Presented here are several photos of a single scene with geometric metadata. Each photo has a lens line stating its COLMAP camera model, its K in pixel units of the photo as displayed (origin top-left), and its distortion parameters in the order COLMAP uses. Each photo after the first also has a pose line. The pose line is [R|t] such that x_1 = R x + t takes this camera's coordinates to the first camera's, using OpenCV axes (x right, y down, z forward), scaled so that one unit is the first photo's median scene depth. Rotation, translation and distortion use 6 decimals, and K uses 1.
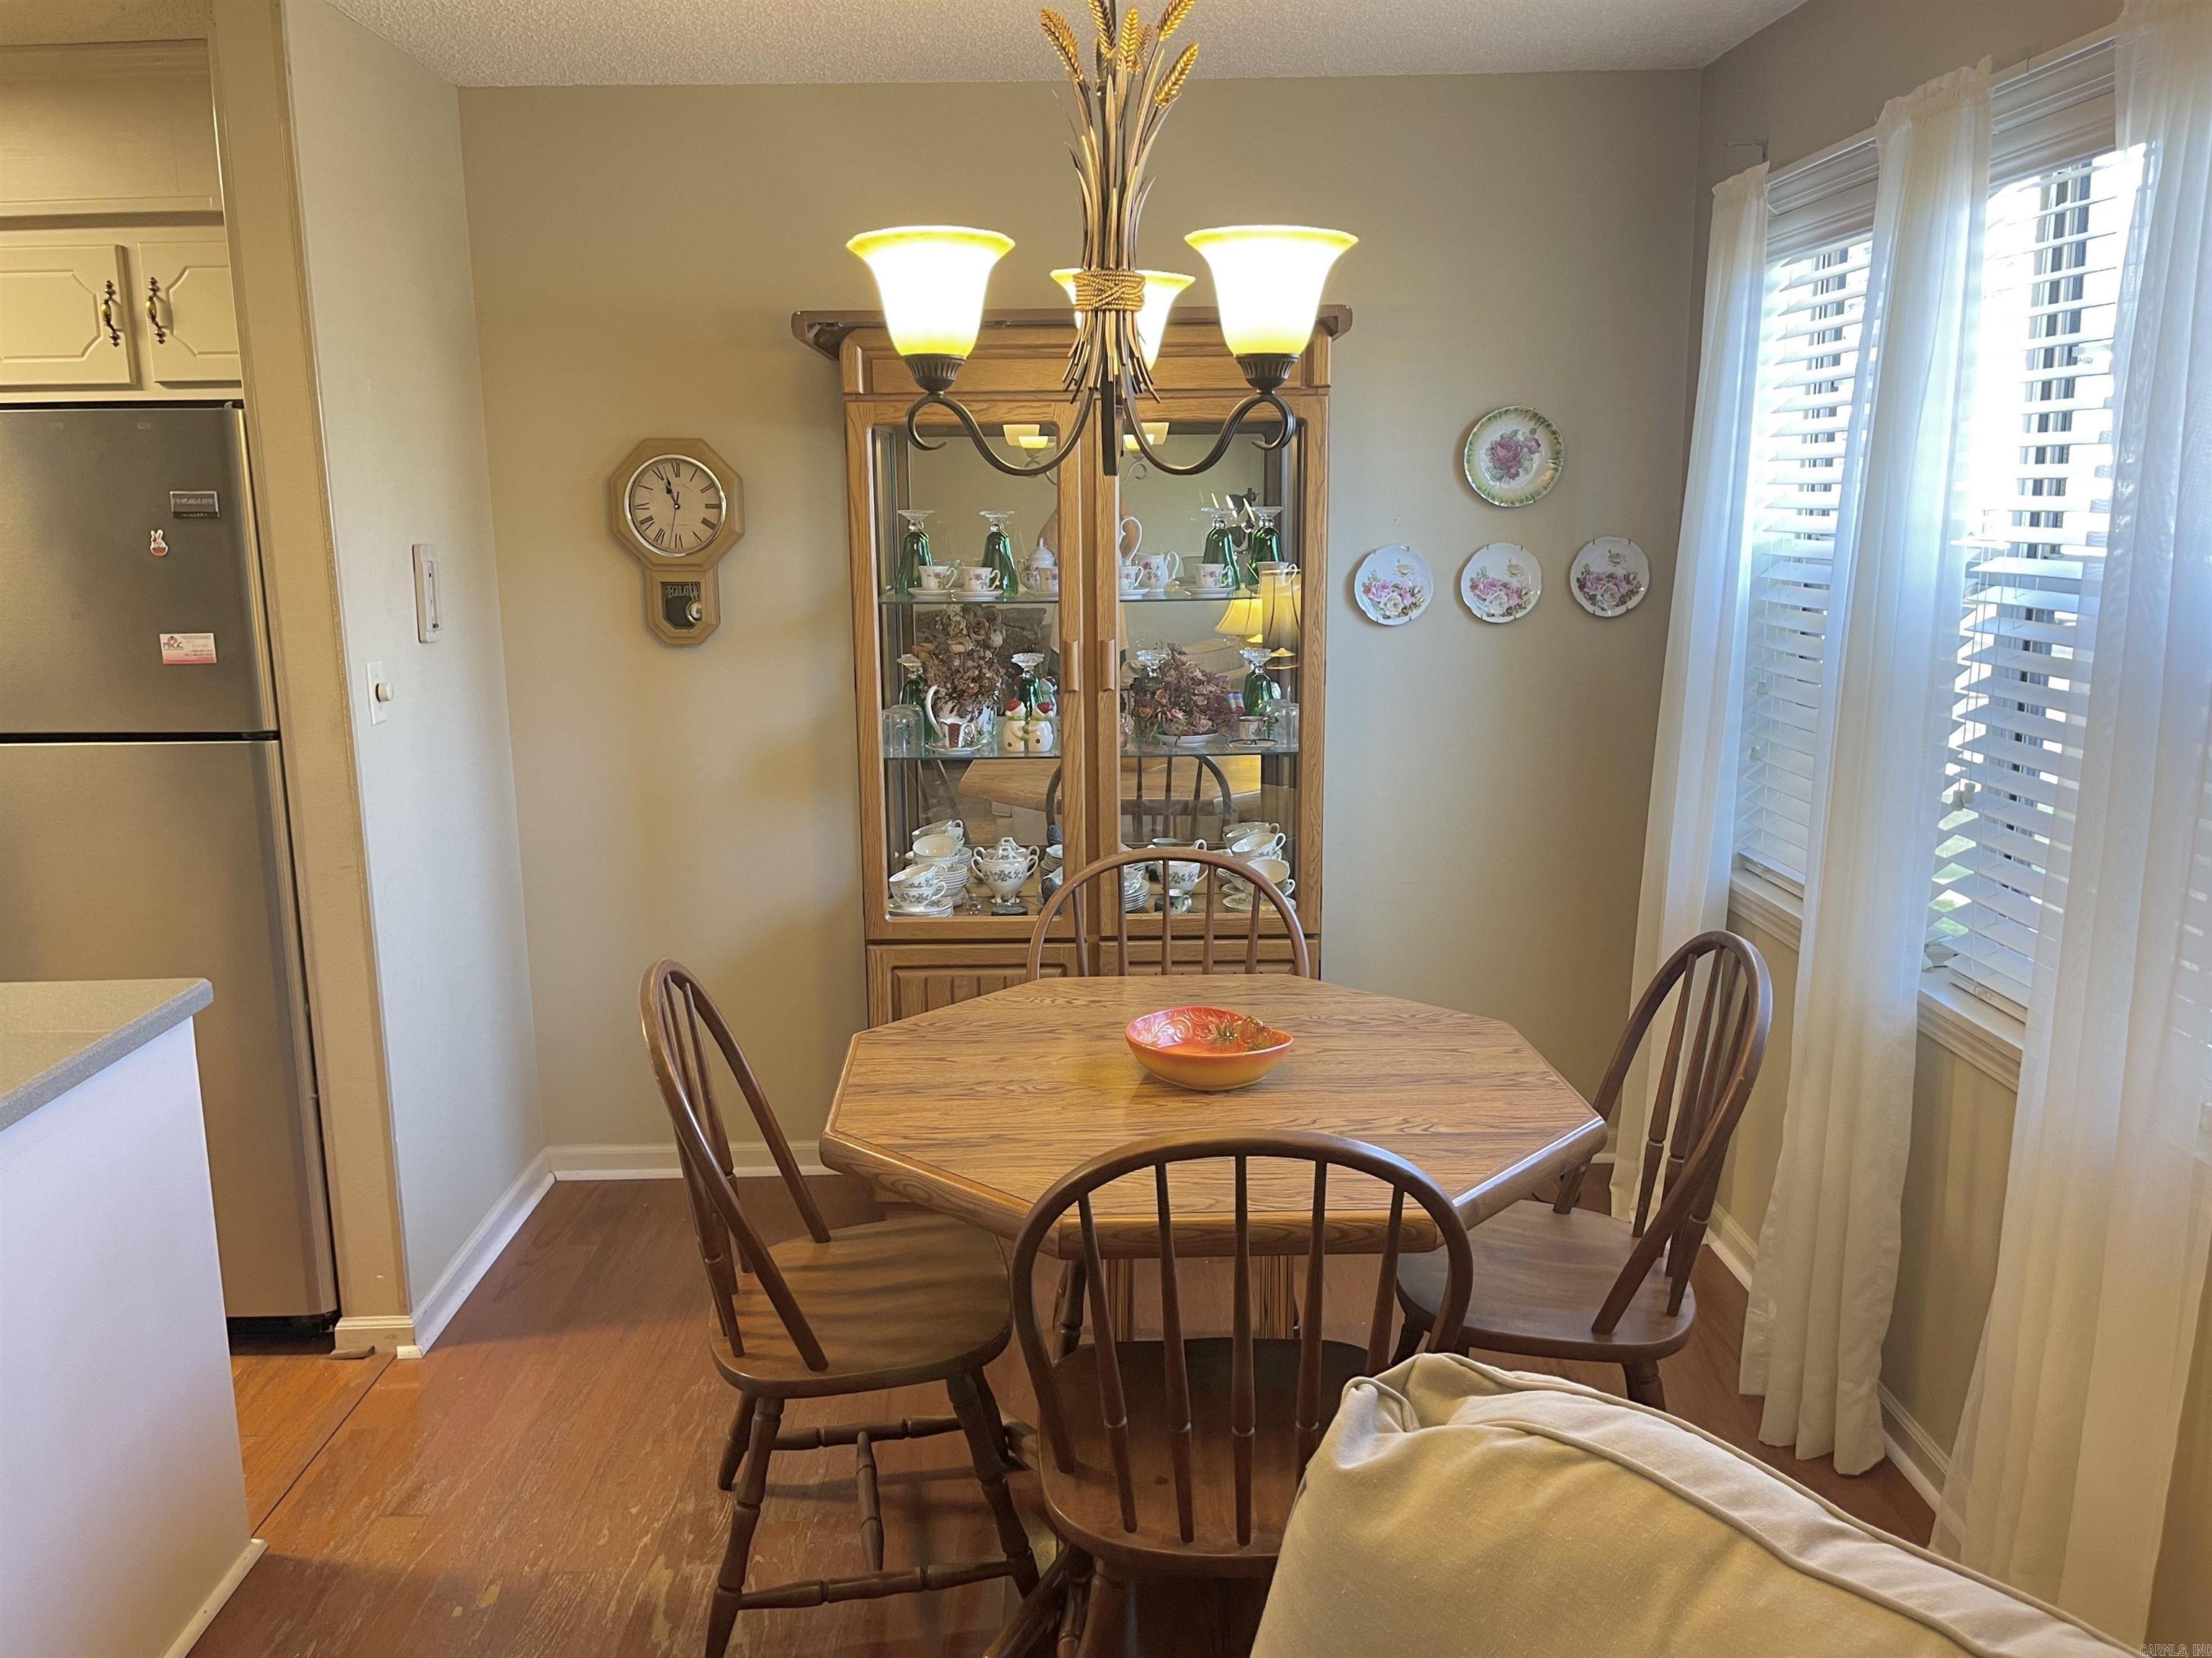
lens RADIAL K [[1672.3, 0, 1109.9], [0, 1672.3, 825.7], [0, 0, 1]] dist [0.073112, -0.100466]
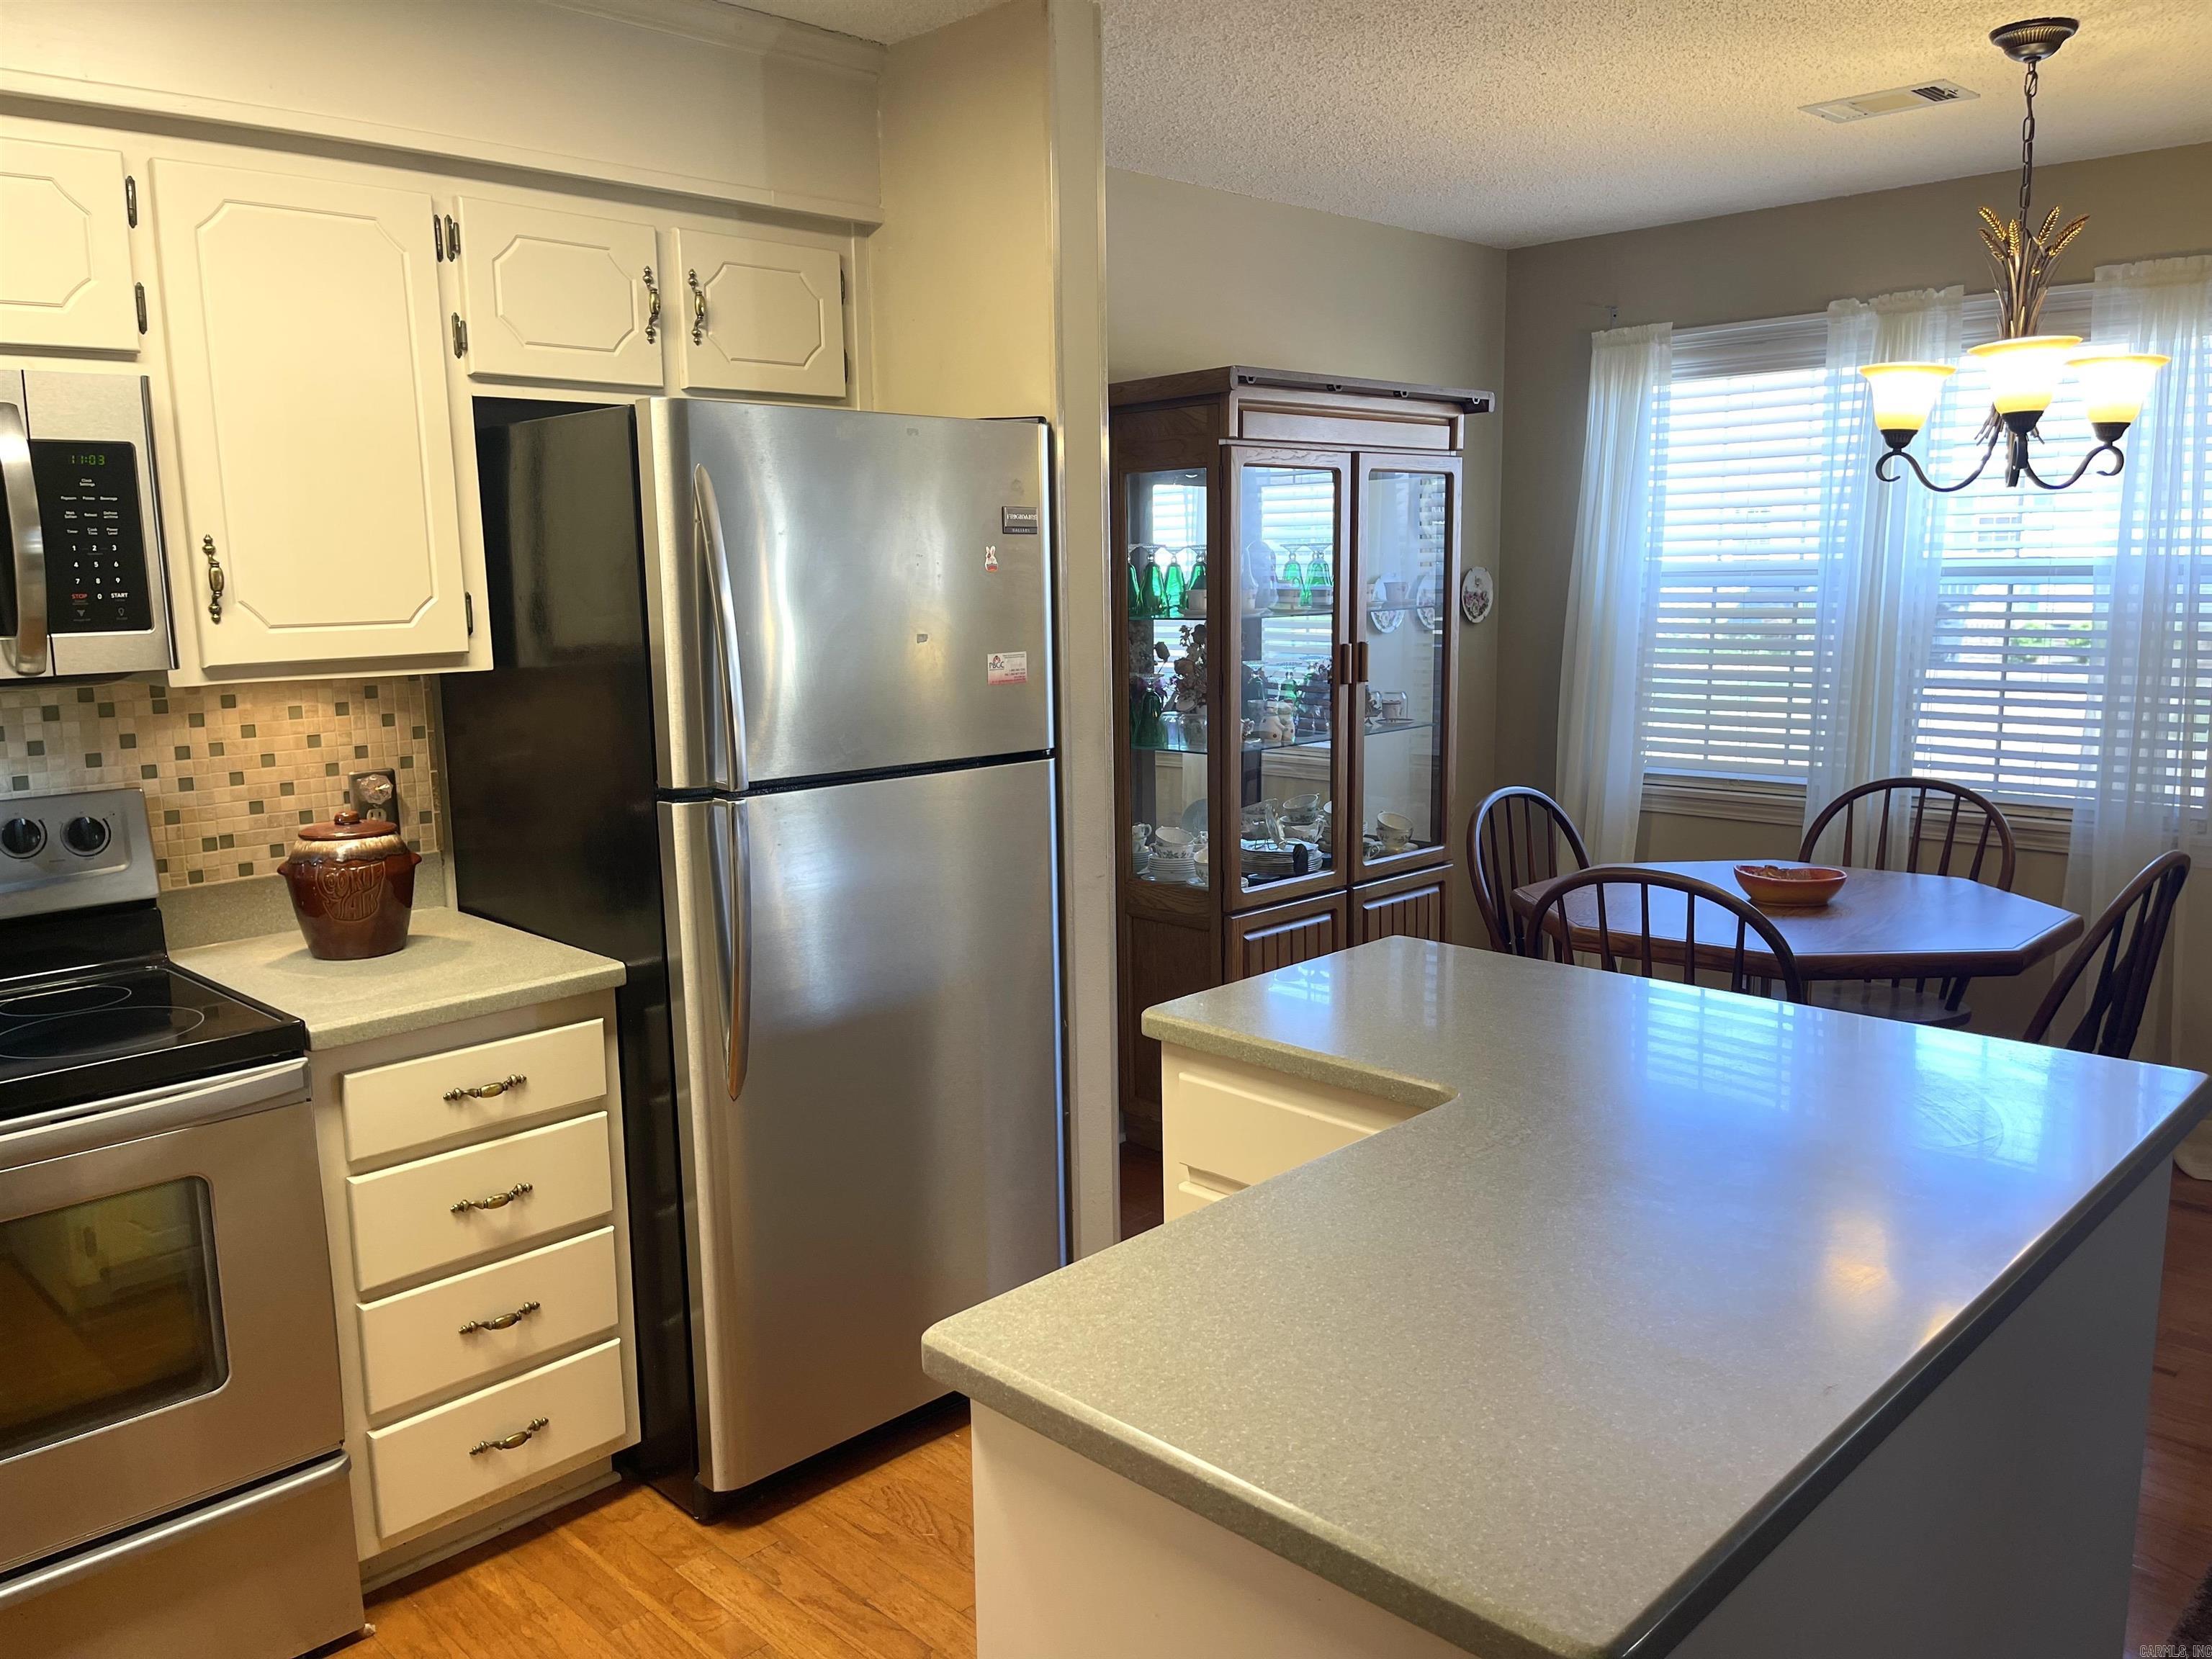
lens RADIAL K [[1672.5, 0, 1102.6], [0, 1672.5, 843.9], [0, 0, 1]] dist [0.073112, -0.100466]
pose [[0.719076, -0.114737, 0.685394, -1.085296], [0.143486, 0.989537, 0.015115, -0.009740], [-0.679957, 0.087475, 0.728015, 0.246641]]
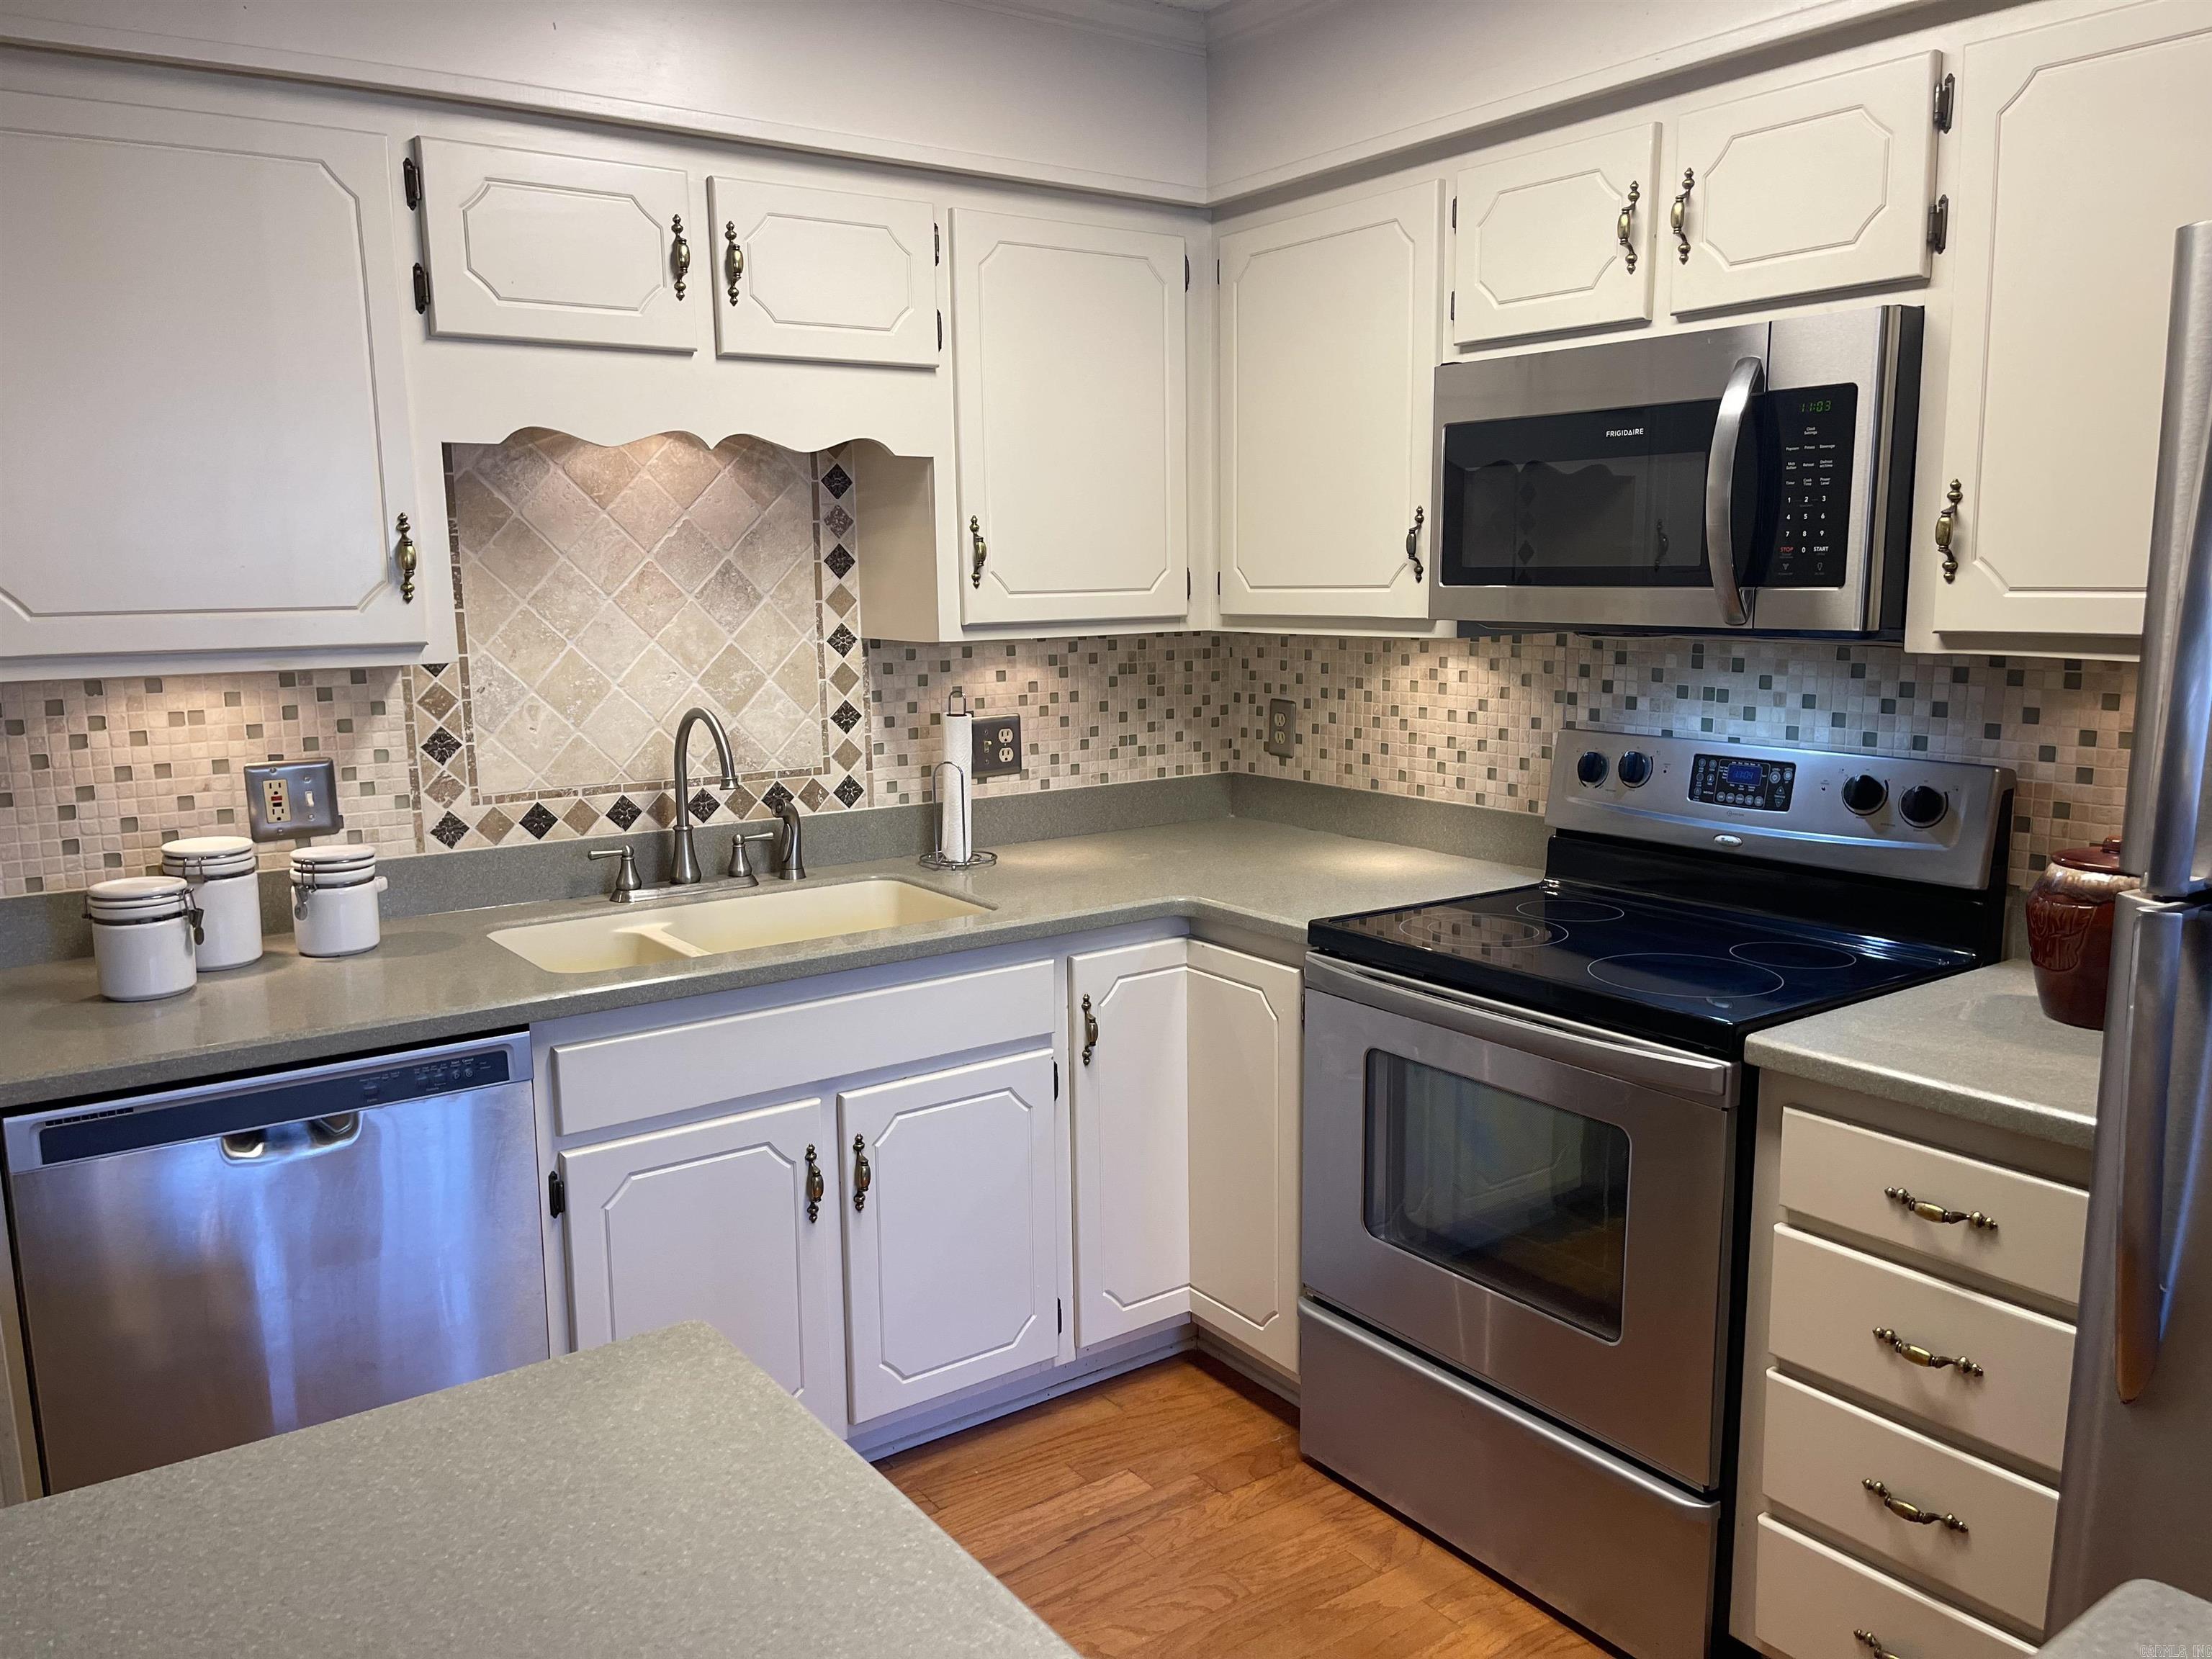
lens RADIAL K [[1672.5, 0, 1111.4], [0, 1672.5, 835.9], [0, 0, 1]] dist [0.073112, -0.100466]
pose [[0.570424, 0.139140, -0.809479, -0.475814], [-0.159805, 0.985514, 0.056787, -0.042425], [0.805654, 0.096966, 0.584396, 0.428684]]
